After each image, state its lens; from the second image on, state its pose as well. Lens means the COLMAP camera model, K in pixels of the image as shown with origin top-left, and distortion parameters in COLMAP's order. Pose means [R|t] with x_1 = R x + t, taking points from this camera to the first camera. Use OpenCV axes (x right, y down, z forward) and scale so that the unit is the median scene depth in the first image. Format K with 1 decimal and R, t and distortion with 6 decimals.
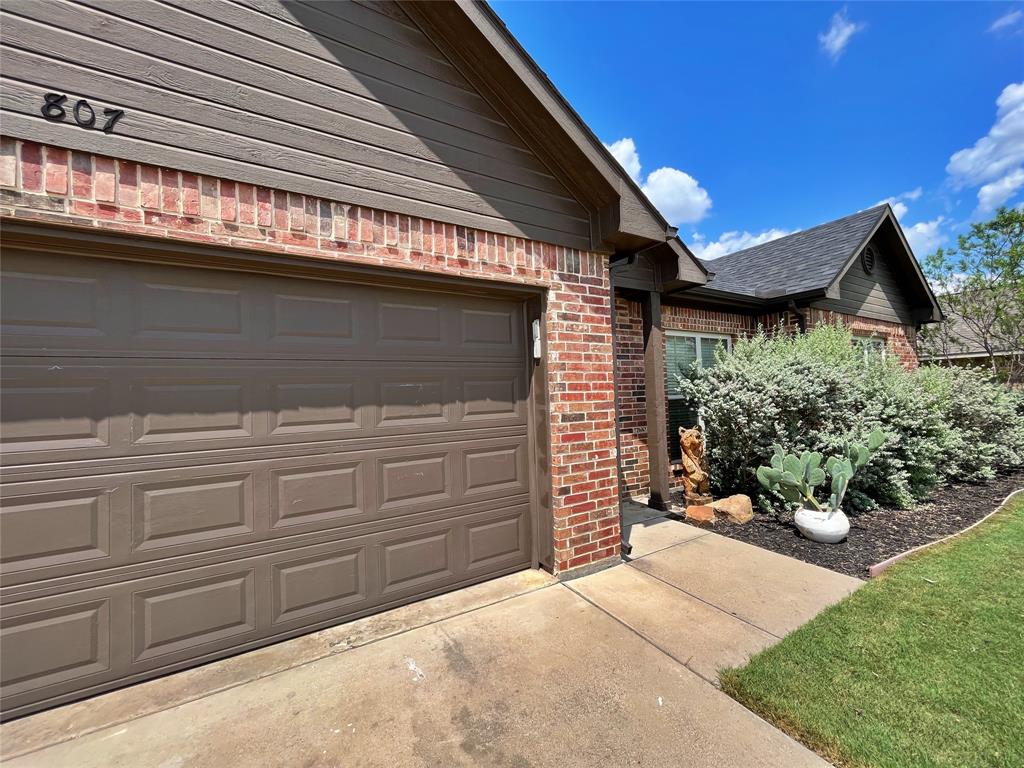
lens RADIAL K [[415.0, 0, 506.8], [0, 415.0, 383.3], [0, 0, 1]] dist [-0.005345, 0.000569]
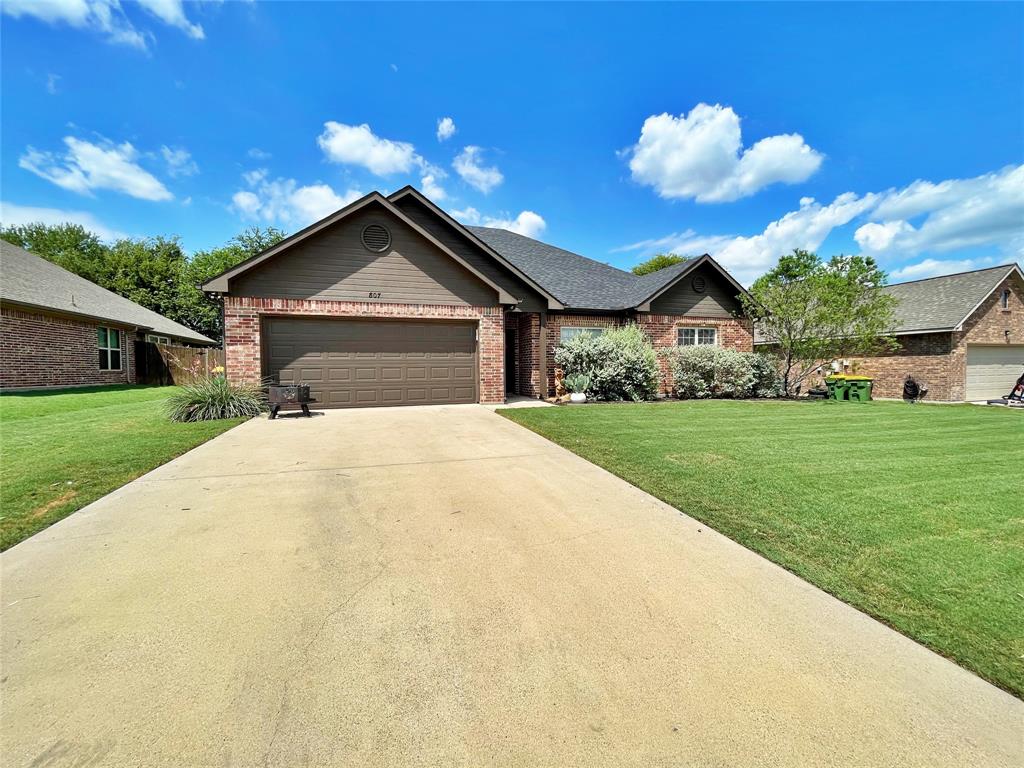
lens RADIAL K [[415.0, 0, 507.3], [0, 415.0, 381.1], [0, 0, 1]] dist [-0.005345, 0.000569]
pose [[0.974098, 0.022900, -0.224966, 1.053212], [-0.011310, 0.998548, 0.052673, 0.085850], [0.225845, -0.048764, 0.972942, -2.180824]]
